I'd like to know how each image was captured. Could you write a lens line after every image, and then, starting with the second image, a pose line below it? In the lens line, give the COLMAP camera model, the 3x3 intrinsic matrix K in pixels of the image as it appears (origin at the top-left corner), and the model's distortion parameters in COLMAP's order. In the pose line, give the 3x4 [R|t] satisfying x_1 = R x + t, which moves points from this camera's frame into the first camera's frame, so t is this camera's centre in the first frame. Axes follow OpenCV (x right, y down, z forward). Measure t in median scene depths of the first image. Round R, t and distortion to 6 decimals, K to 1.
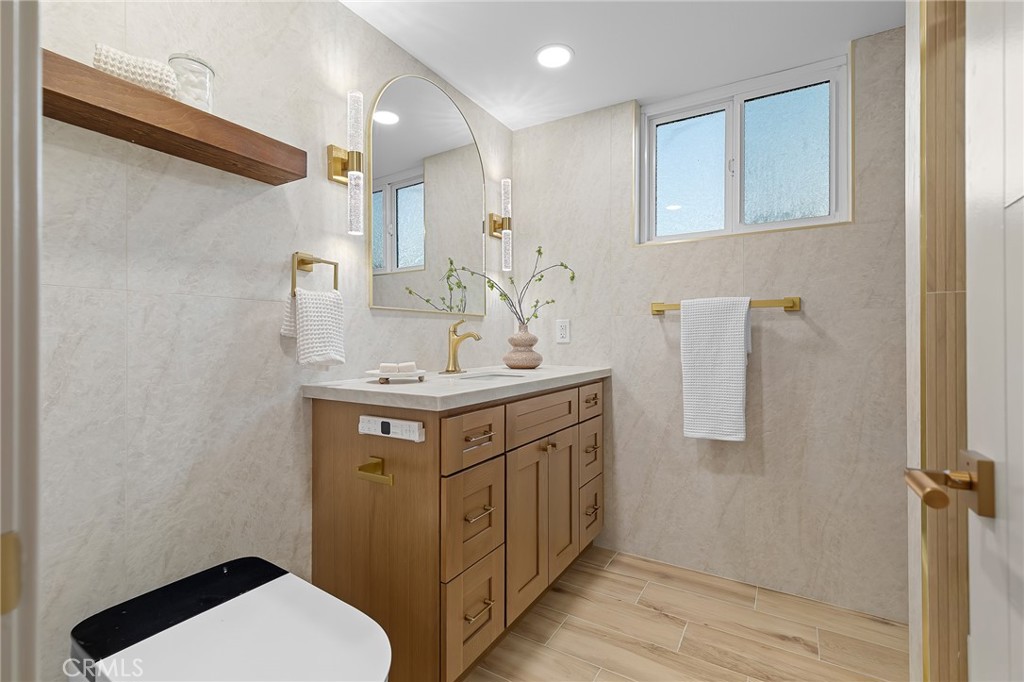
lens RADIAL K [[456.6, 0, 513.6], [0, 456.6, 341.1], [0, 0, 1]] dist [0.002378, 0.000126]
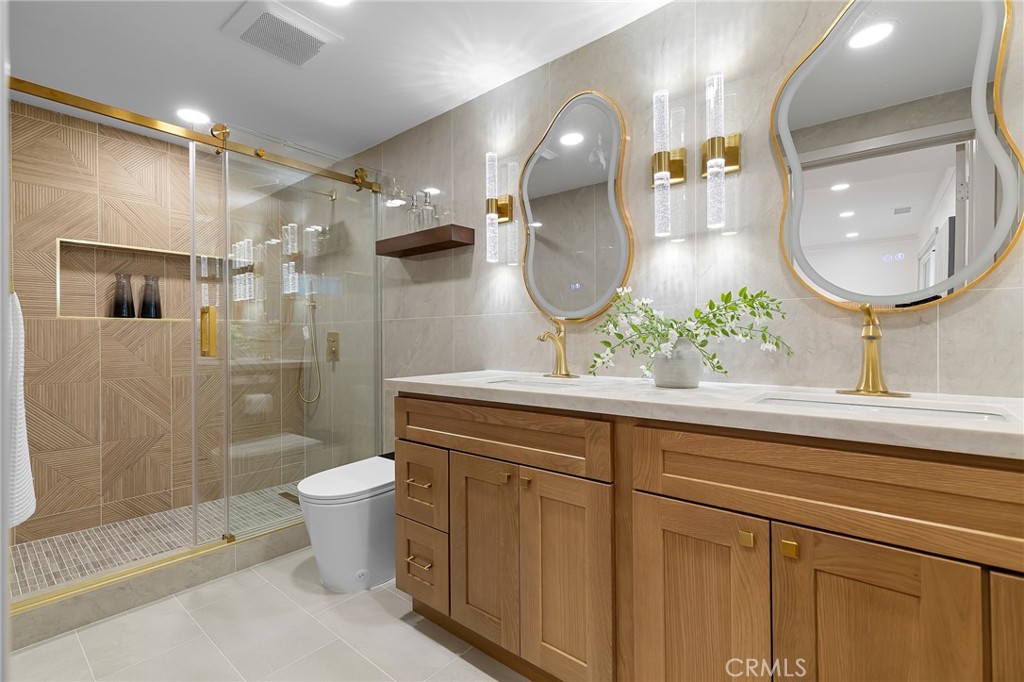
lens RADIAL K [[456.6, 0, 513.3], [0, 456.6, 338.2], [0, 0, 1]] dist [0.002378, 0.000126]
pose [[-0.133818, 0.003101, -0.991001, 0.774249], [0.003413, 0.999991, 0.002668, -0.008541], [0.991000, -0.003025, -0.133827, 0.999085]]
